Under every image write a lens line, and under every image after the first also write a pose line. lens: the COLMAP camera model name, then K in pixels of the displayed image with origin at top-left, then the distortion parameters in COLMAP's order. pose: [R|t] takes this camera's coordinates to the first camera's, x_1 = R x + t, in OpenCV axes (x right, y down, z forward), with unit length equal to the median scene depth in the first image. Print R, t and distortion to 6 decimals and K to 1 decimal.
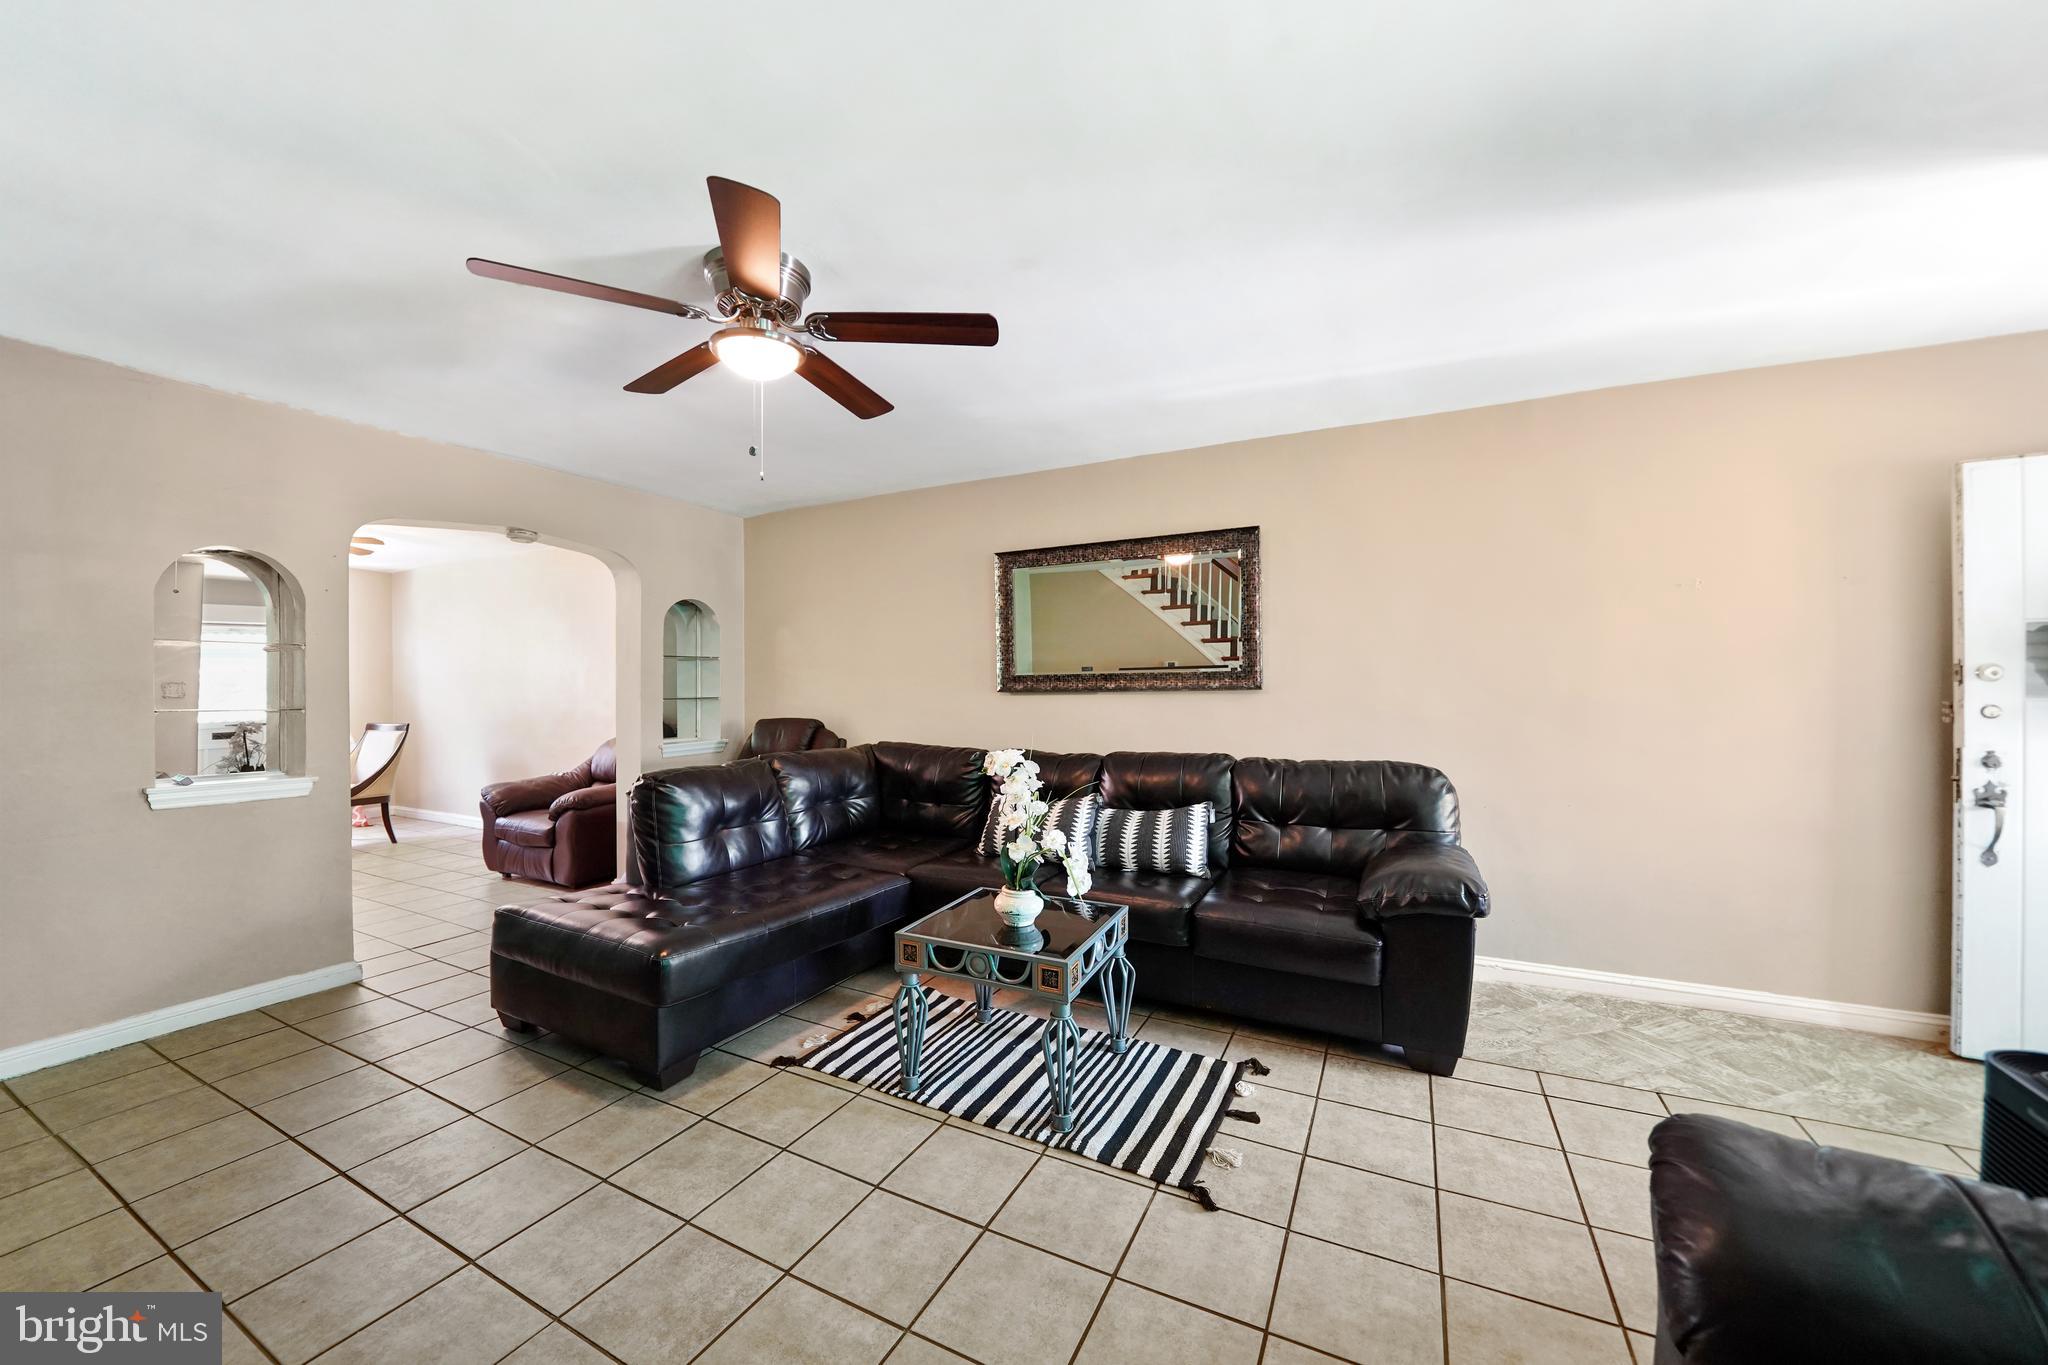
lens RADIAL K [[749.1, 0, 1024.0], [0, 749.1, 682.5], [0, 0, 1]] dist [-0.020509, -0.000060]
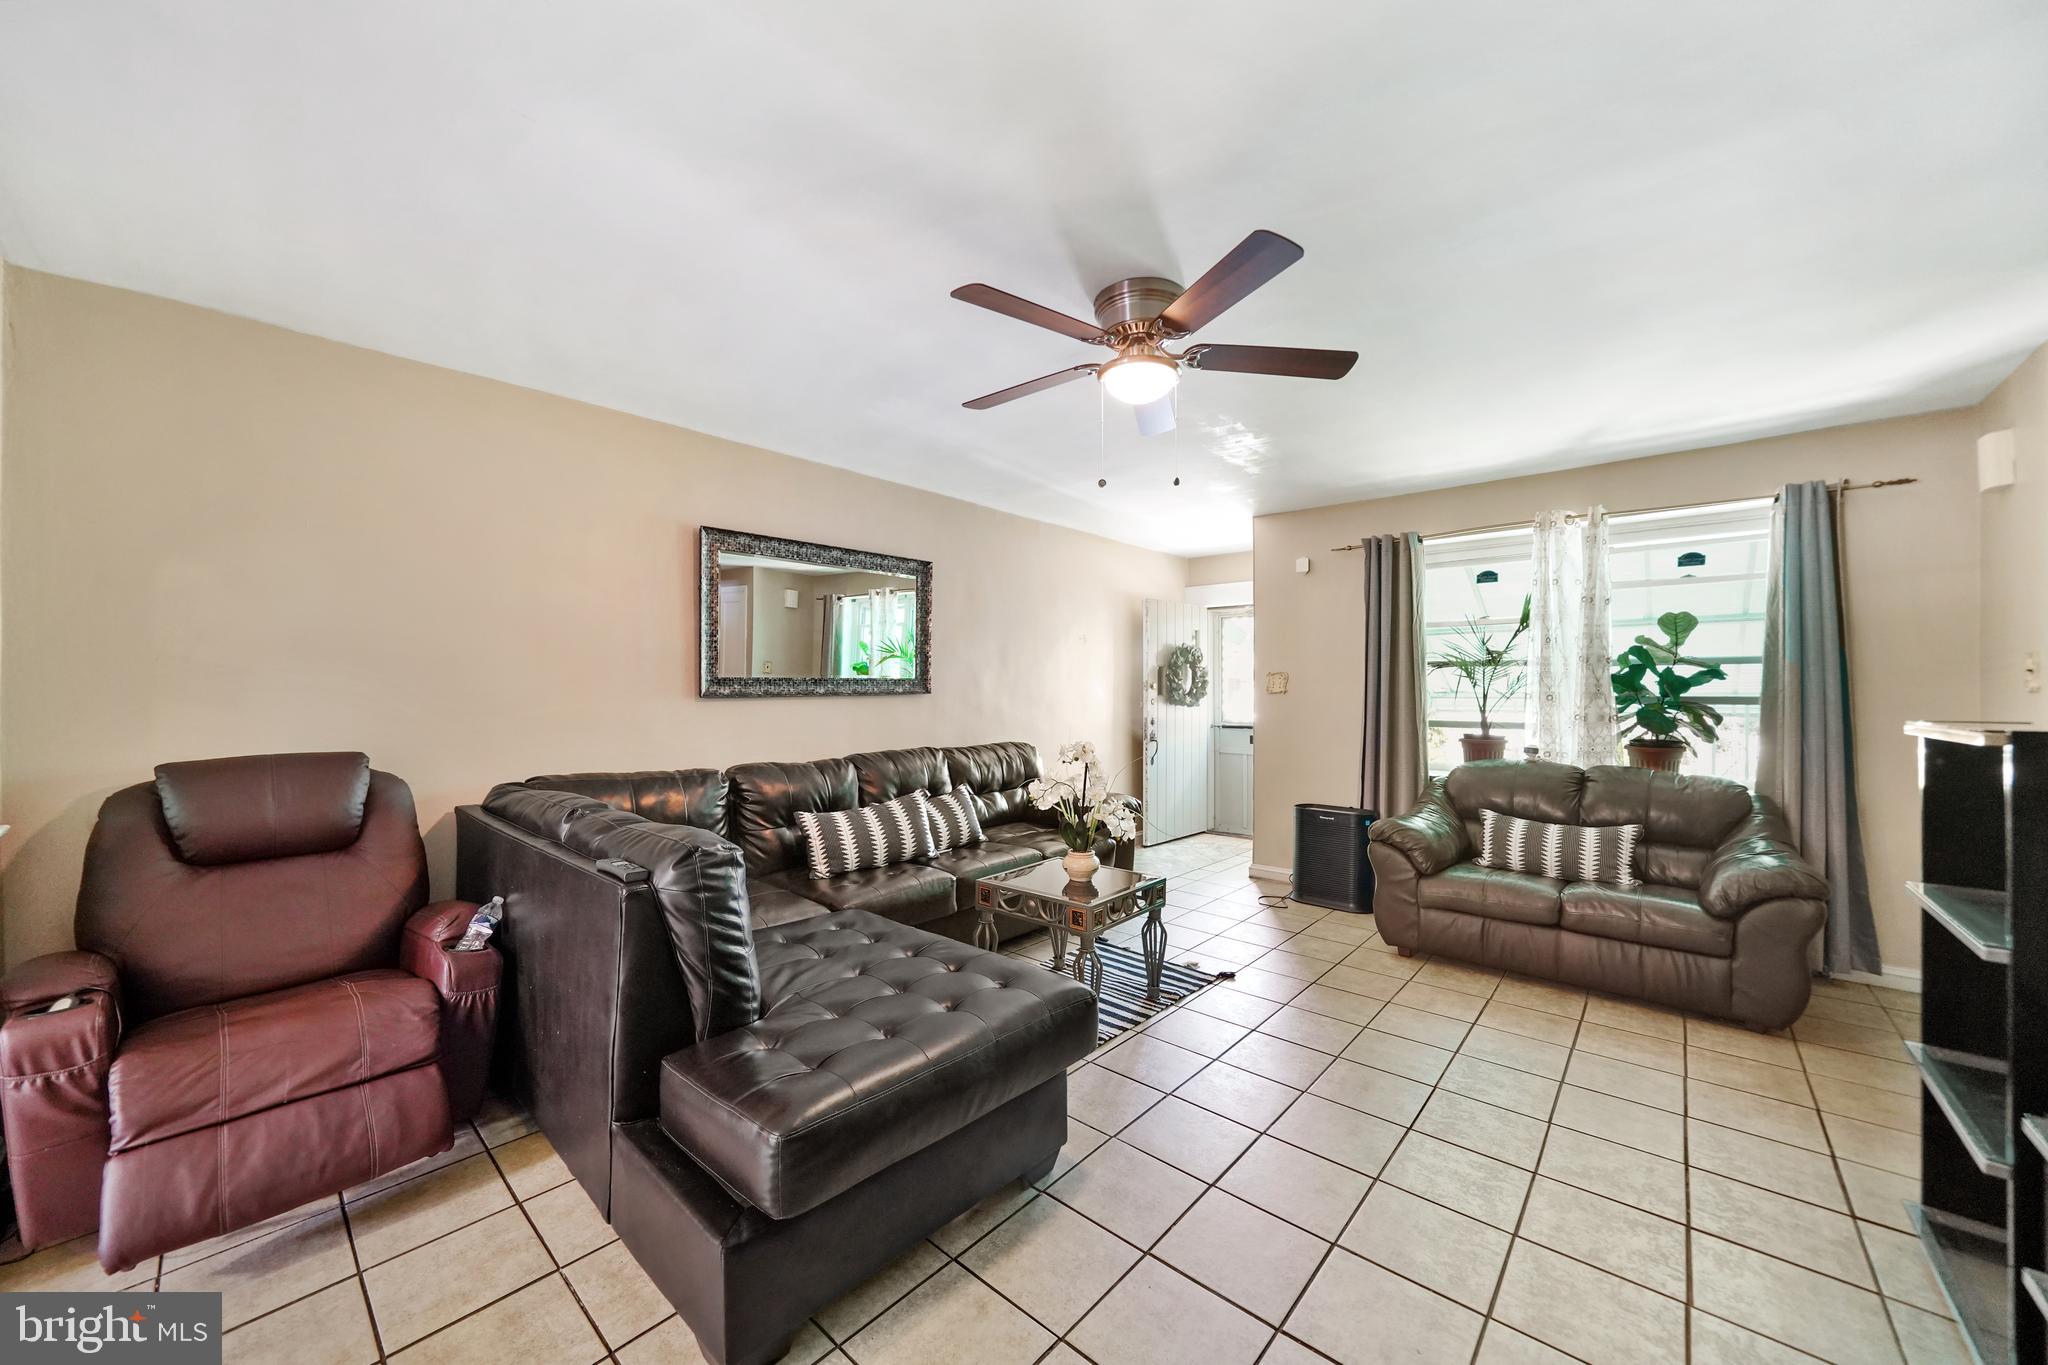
lens RADIAL K [[749.1, 0, 1024.0], [0, 749.1, 682.5], [0, 0, 1]] dist [-0.020509, -0.000060]
pose [[0.263410, 0.018502, 0.964507, -1.214331], [0.003564, 0.999791, -0.020152, 0.024448], [-0.964678, 0.008746, 0.263288, 0.751113]]
